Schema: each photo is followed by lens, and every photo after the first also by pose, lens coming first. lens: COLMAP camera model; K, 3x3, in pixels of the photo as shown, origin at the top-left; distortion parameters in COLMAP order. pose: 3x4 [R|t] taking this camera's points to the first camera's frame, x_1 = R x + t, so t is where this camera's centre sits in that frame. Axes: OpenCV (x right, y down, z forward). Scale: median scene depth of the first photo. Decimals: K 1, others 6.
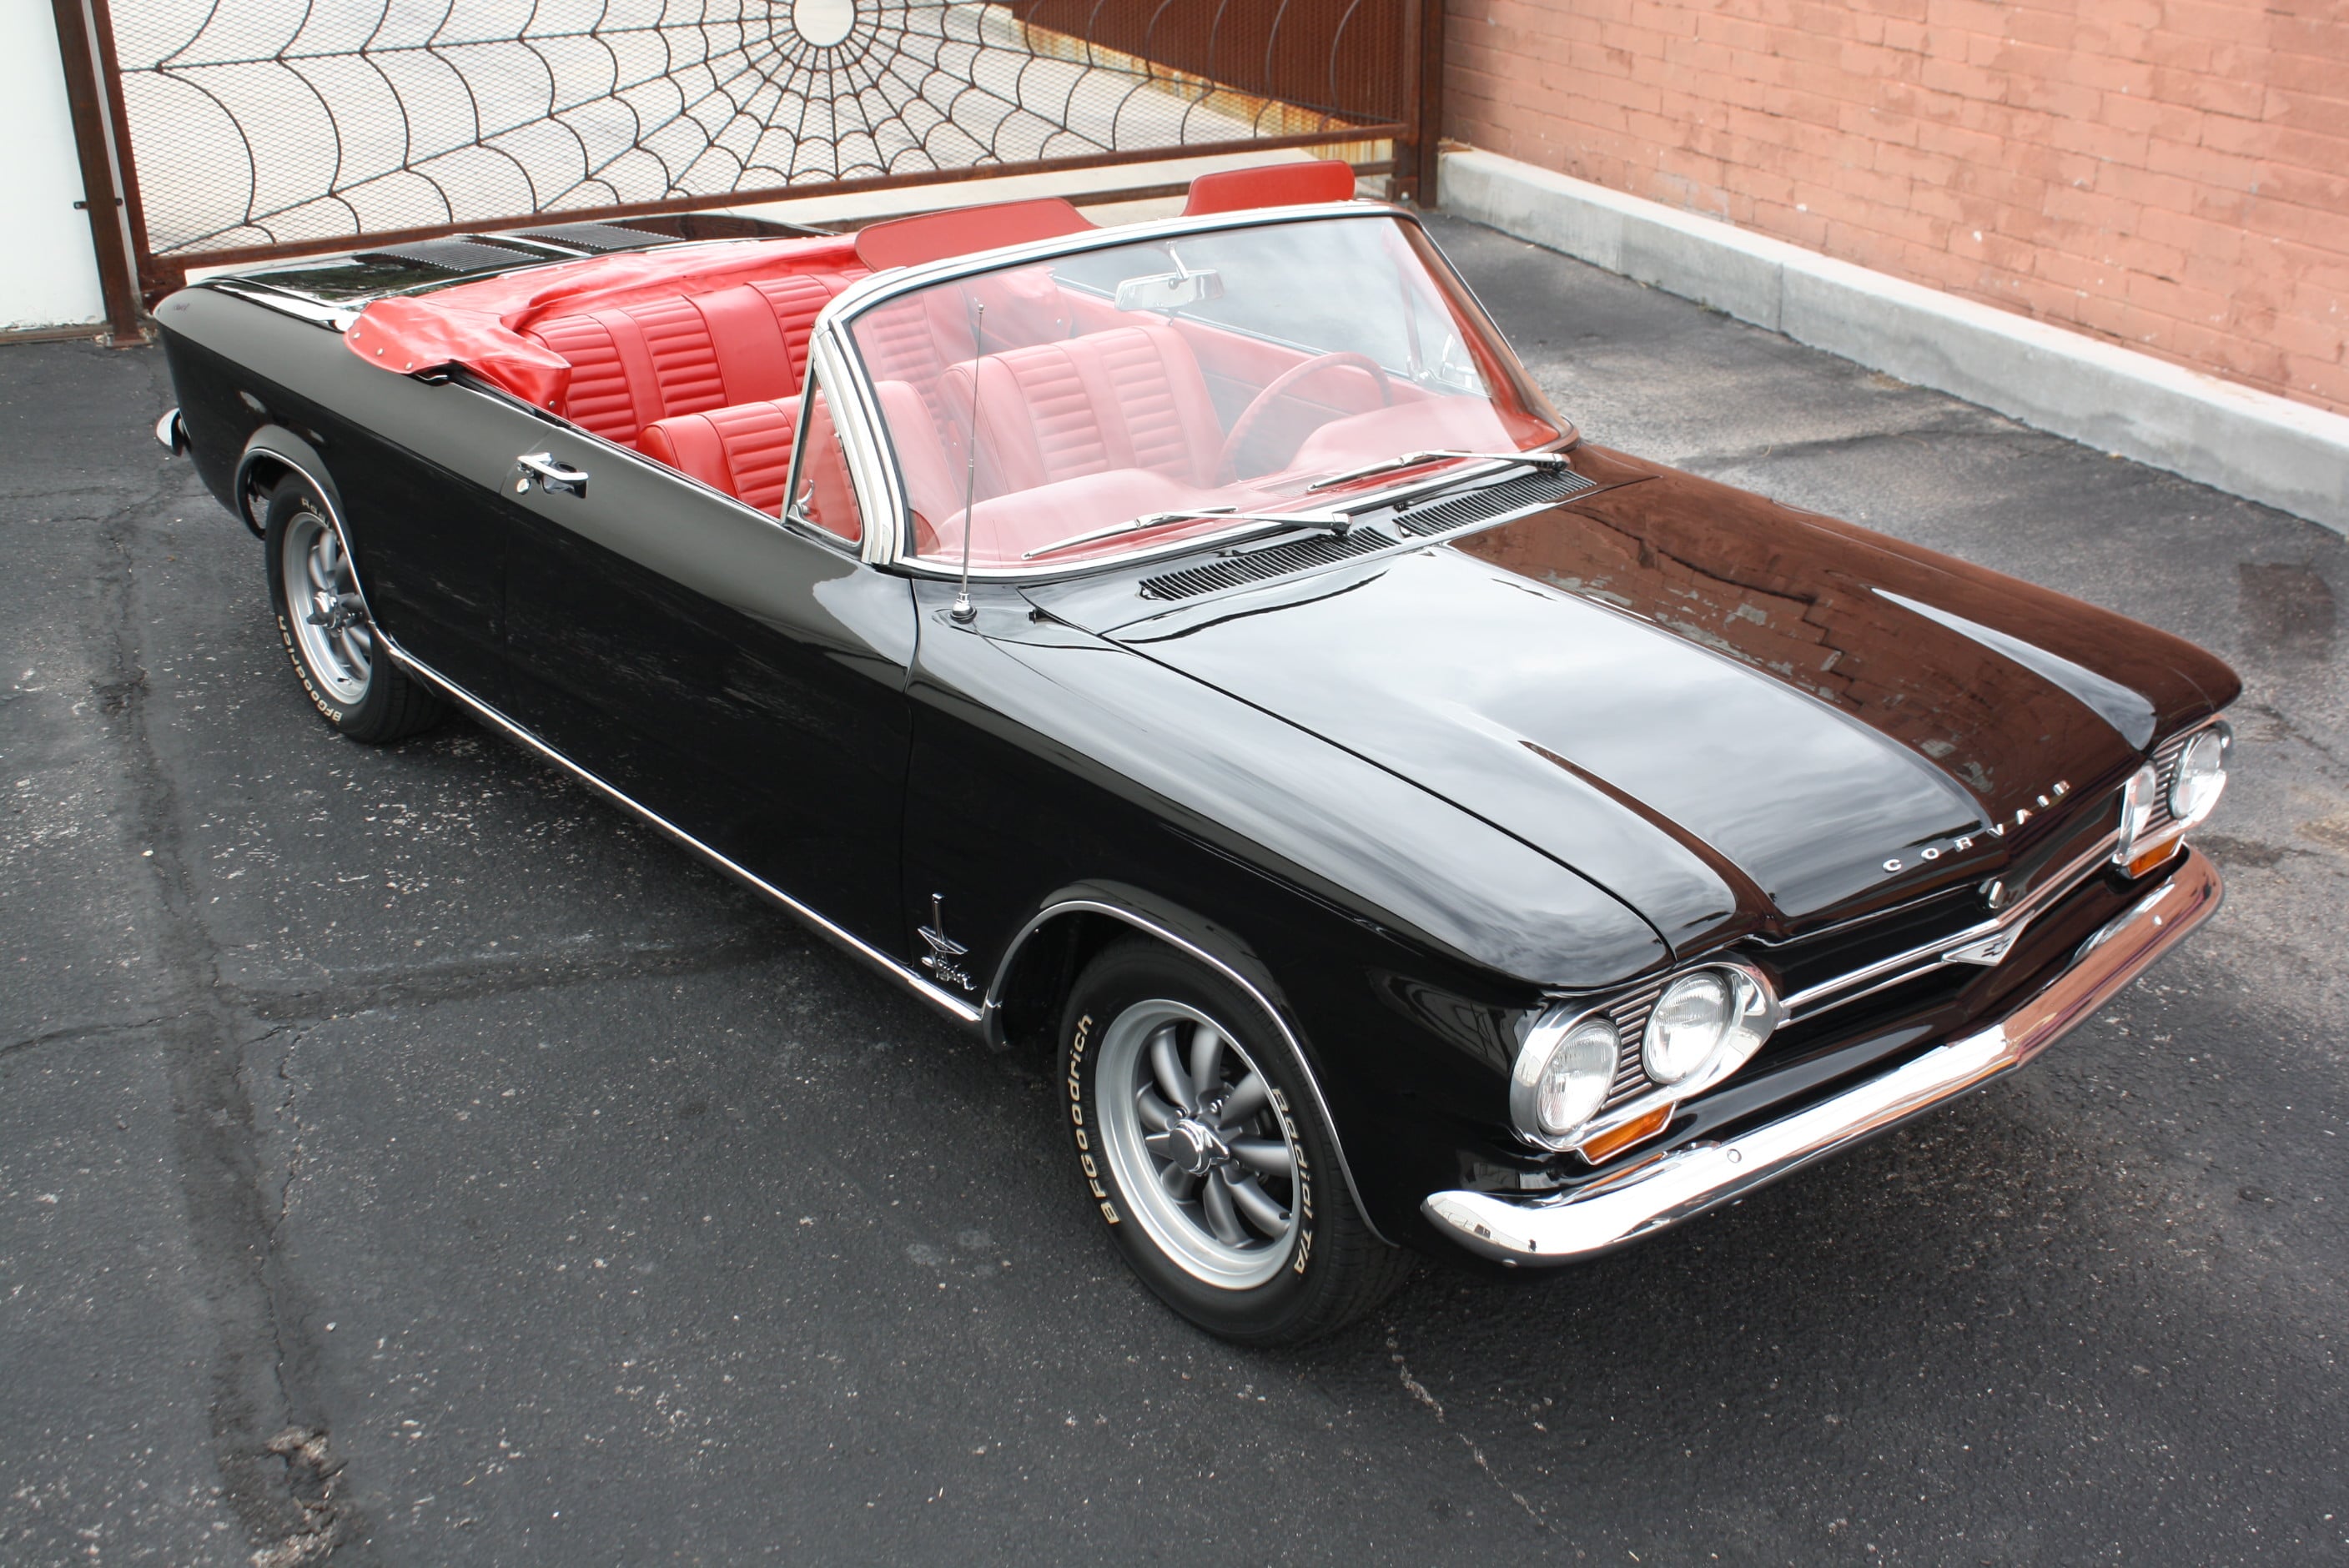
lens RADIAL K [[2559.8, 0, 1193.5], [0, 2559.8, 775.5], [0, 0, 1]] dist [-0.068639, 0.000000]
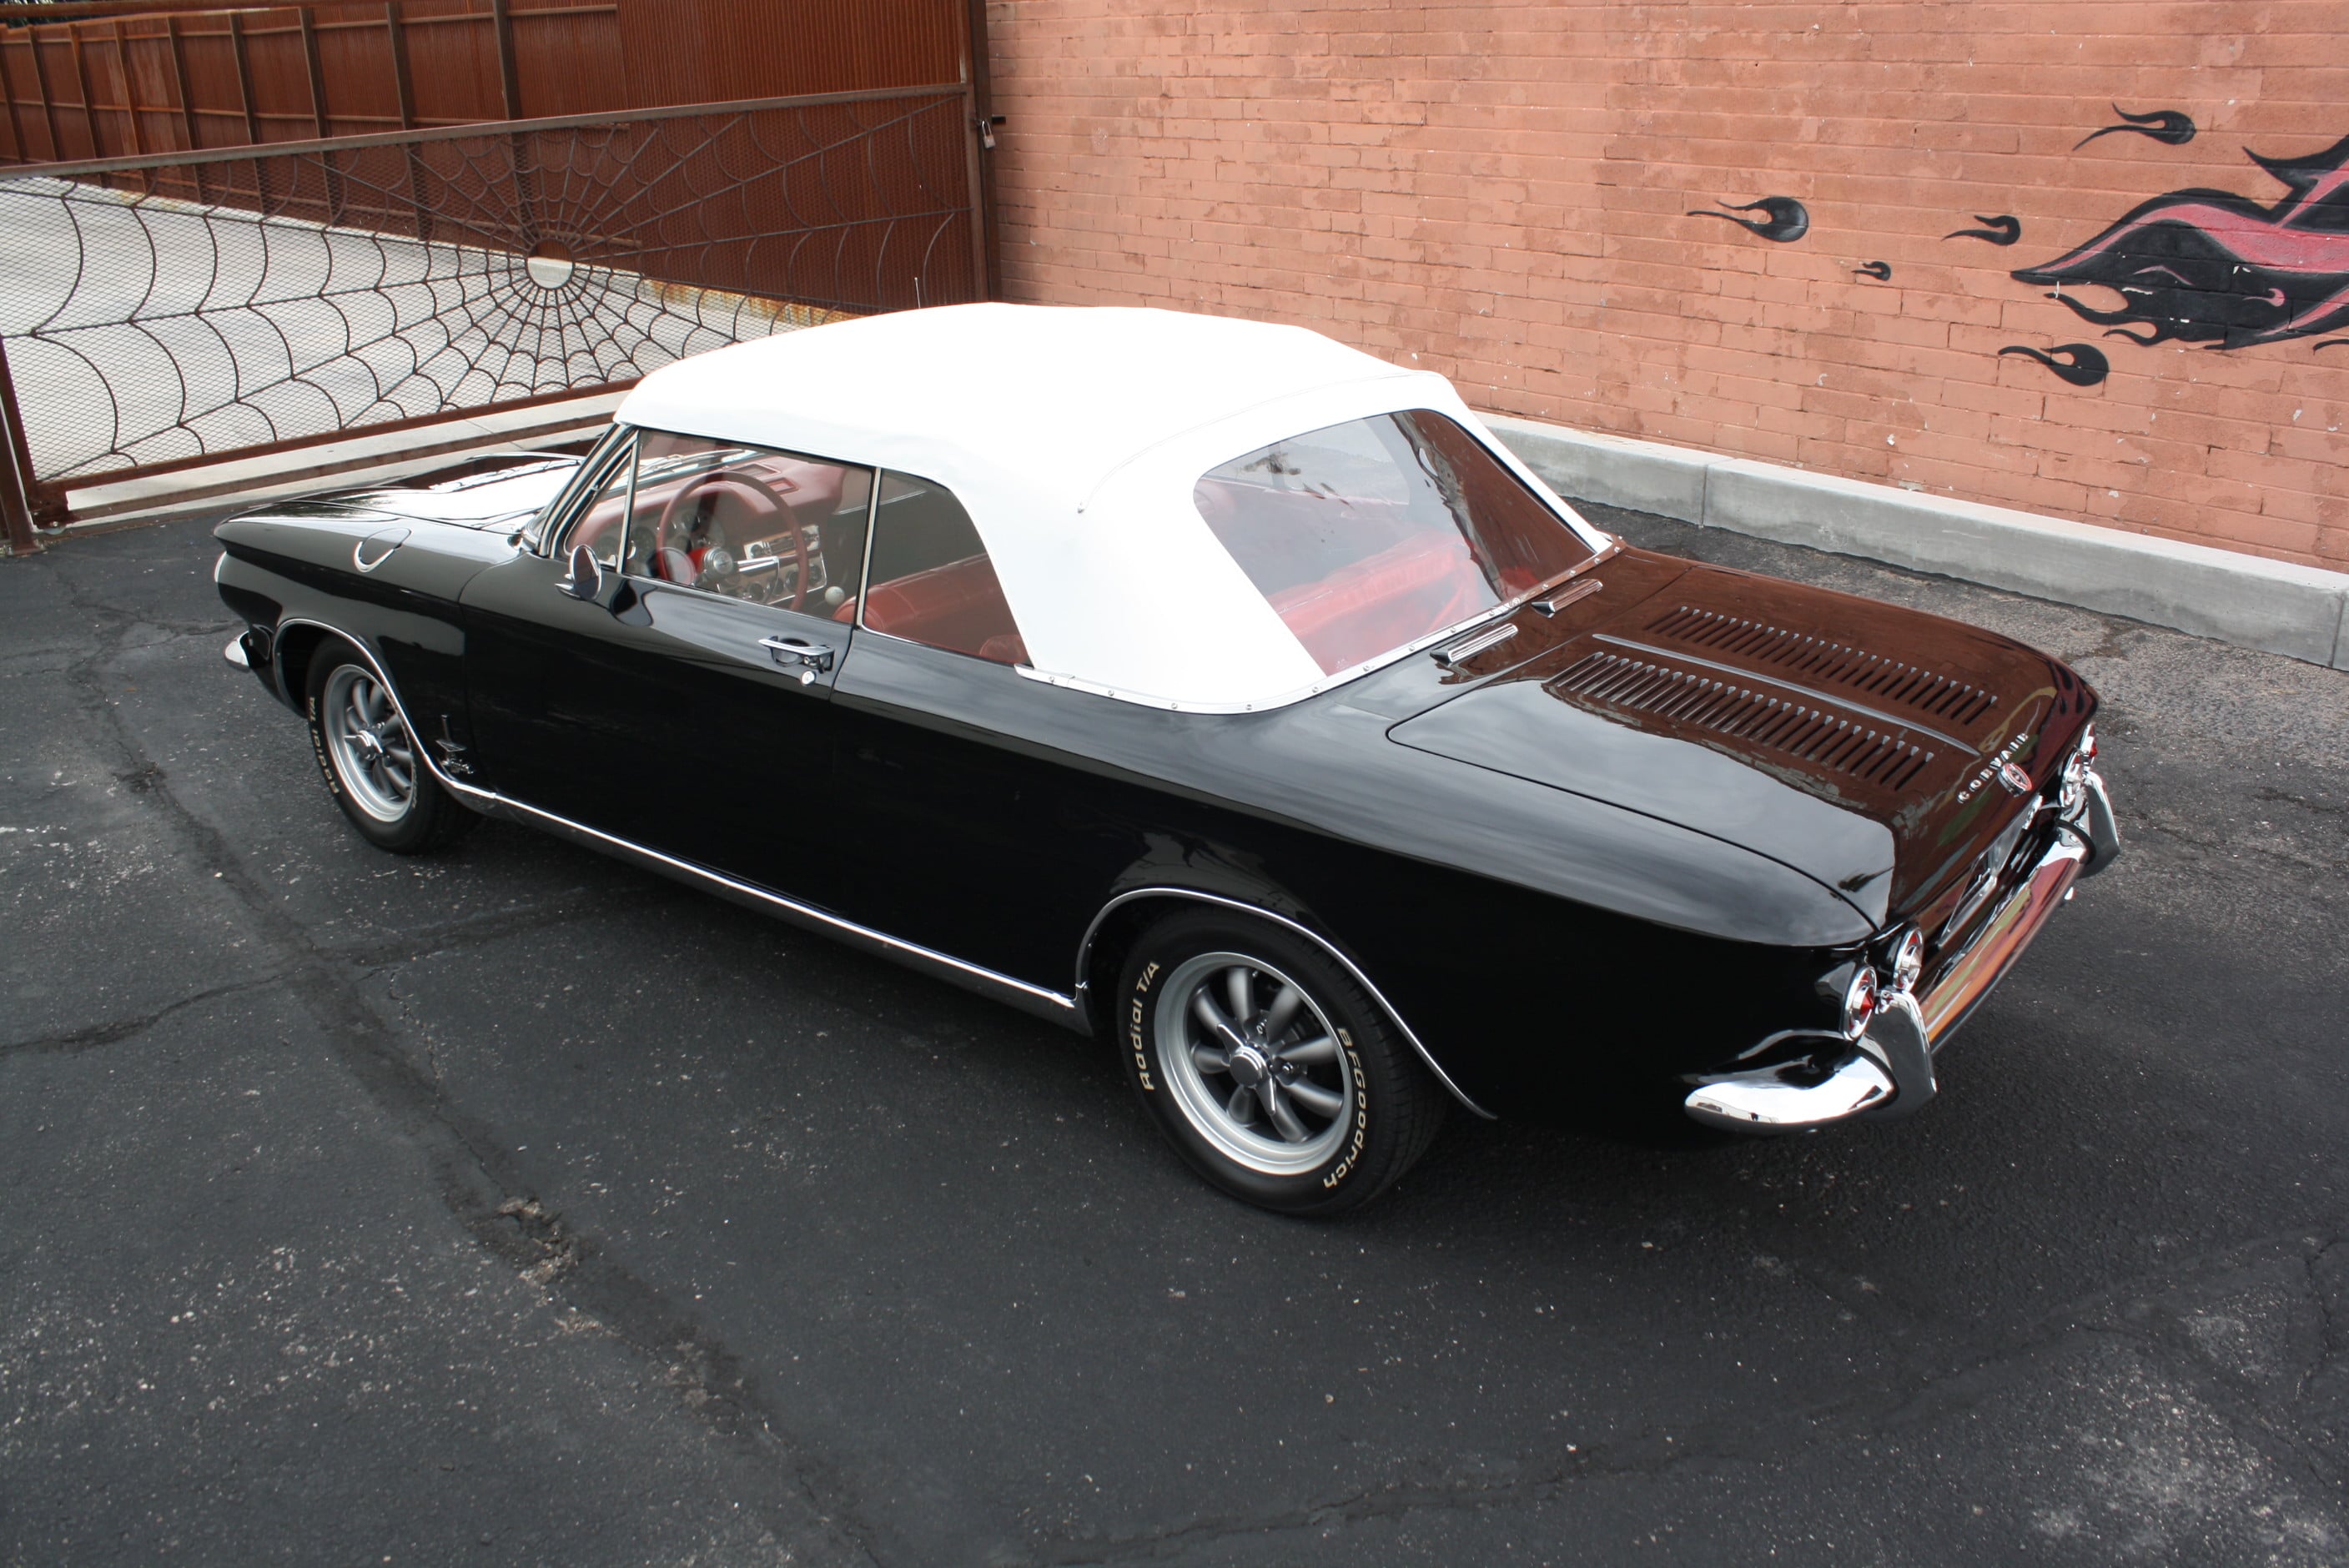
lens RADIAL K [[2015.7, 0, 1181.5], [0, 2015.7, 769.7], [0, 0, 1]] dist [-0.161573, 0.143436]
pose [[0.970806, -0.111597, 0.212325, -0.088821], [0.122694, 0.991647, -0.039786, 0.049796], [-0.206111, 0.064675, 0.976389, -0.057672]]
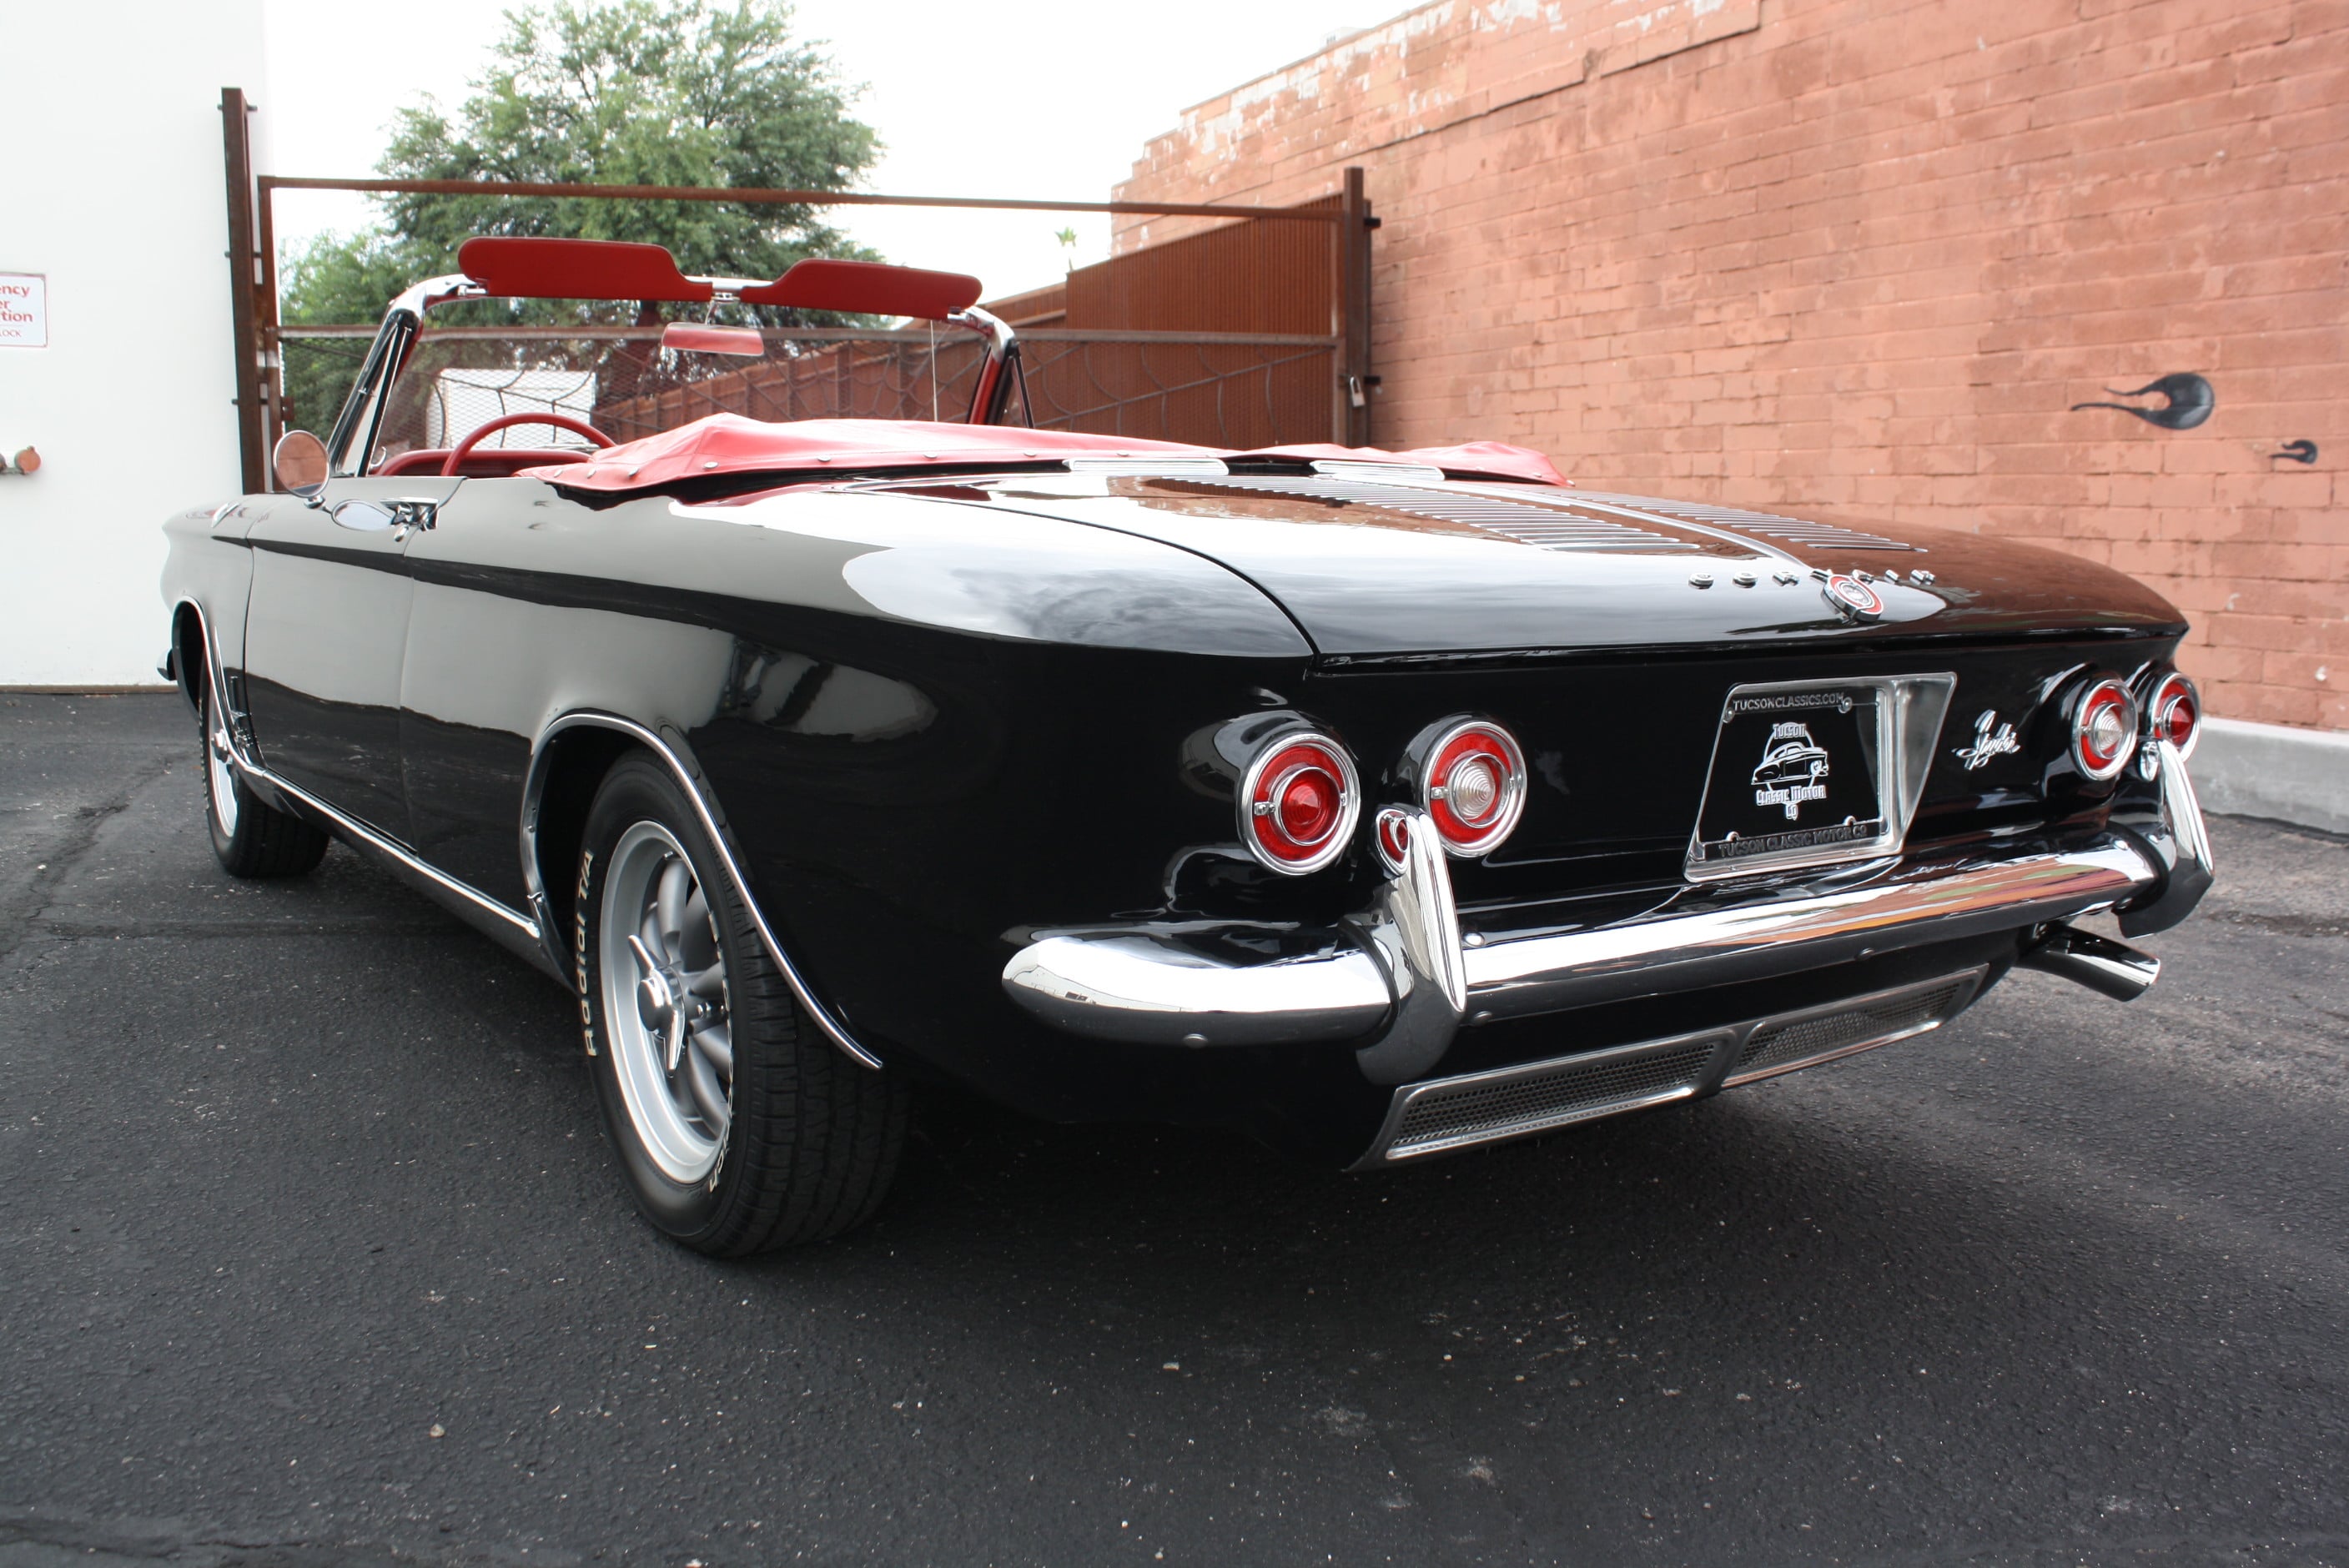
lens RADIAL K [[2098.7, 0, 1196.6], [0, 2098.7, 778.7], [0, 0, 1]] dist [-0.152611, 0.142129]
pose [[0.997790, 0.010818, -0.065554, 0.113888], [-0.028742, 0.959837, -0.279082, 0.151576], [0.059902, 0.280350, 0.958027, 0.080516]]
